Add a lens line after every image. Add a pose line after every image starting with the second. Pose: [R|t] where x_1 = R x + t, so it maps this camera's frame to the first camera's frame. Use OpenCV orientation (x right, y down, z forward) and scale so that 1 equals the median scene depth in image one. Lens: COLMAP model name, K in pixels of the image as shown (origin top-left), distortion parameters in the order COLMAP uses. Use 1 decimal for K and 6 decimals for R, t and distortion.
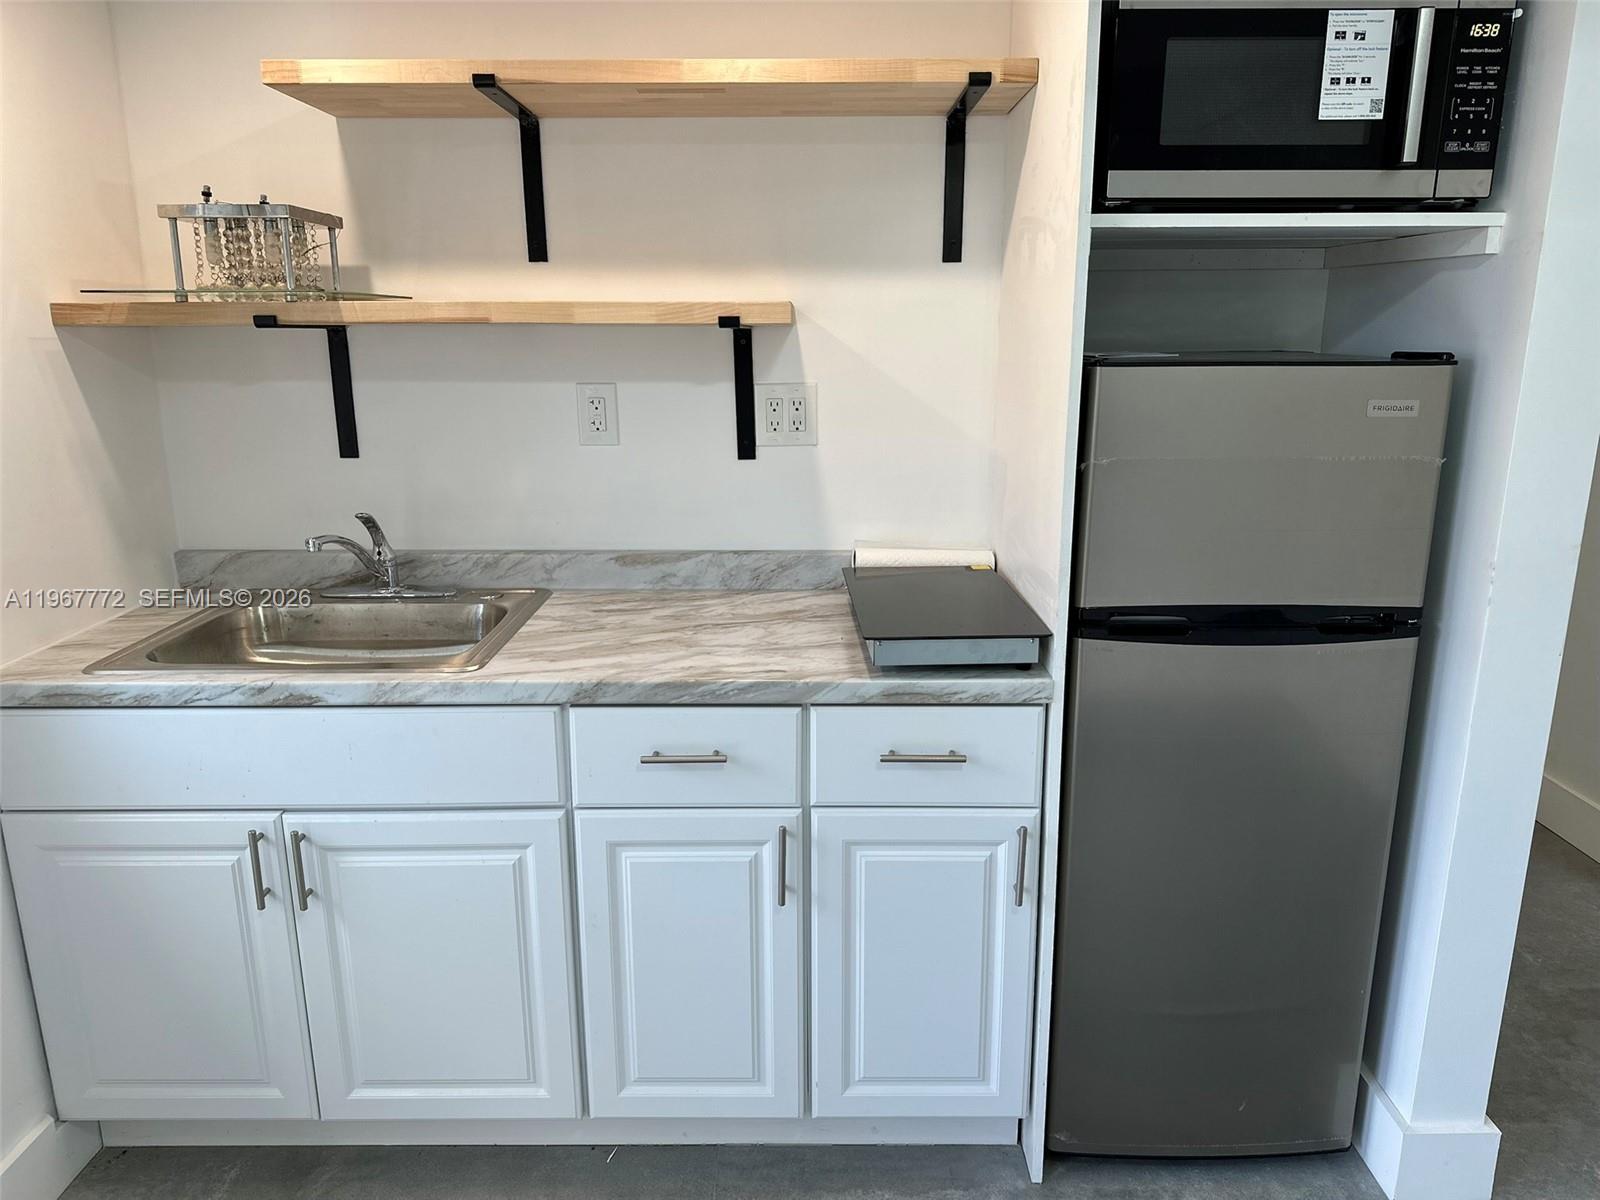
lens RADIAL K [[1115.5, 0, 804.0], [0, 1115.5, 606.7], [0, 0, 1]] dist [0.046346, -0.058395]
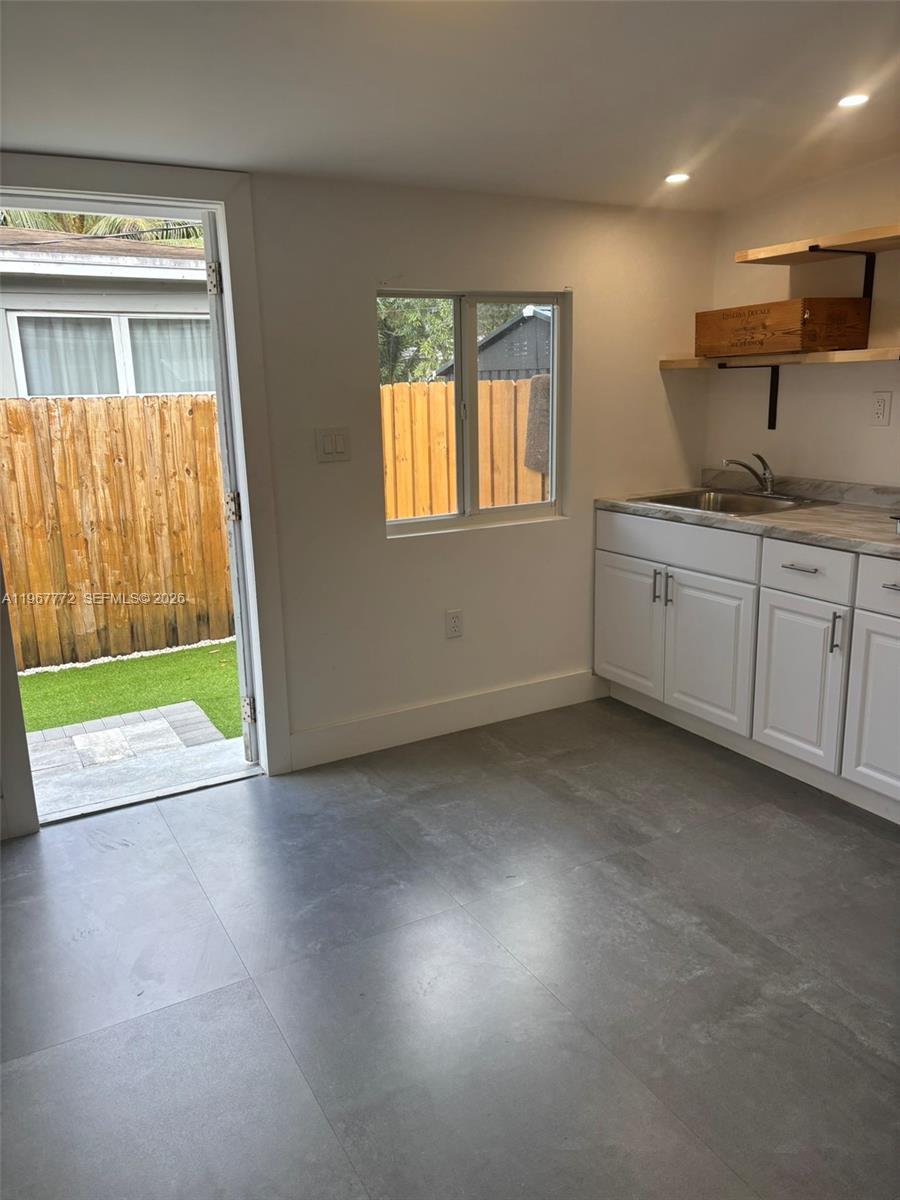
lens RADIAL K [[905.8, 0, 452.2], [0, 905.8, 595.2], [0, 0, 1]] dist [0.036170, -0.042325]
pose [[0.490655, 0.191755, -0.849993, 1.006646], [-0.187288, 0.975894, 0.112047, 0.111861], [0.850988, 0.104217, 0.514741, -0.419245]]
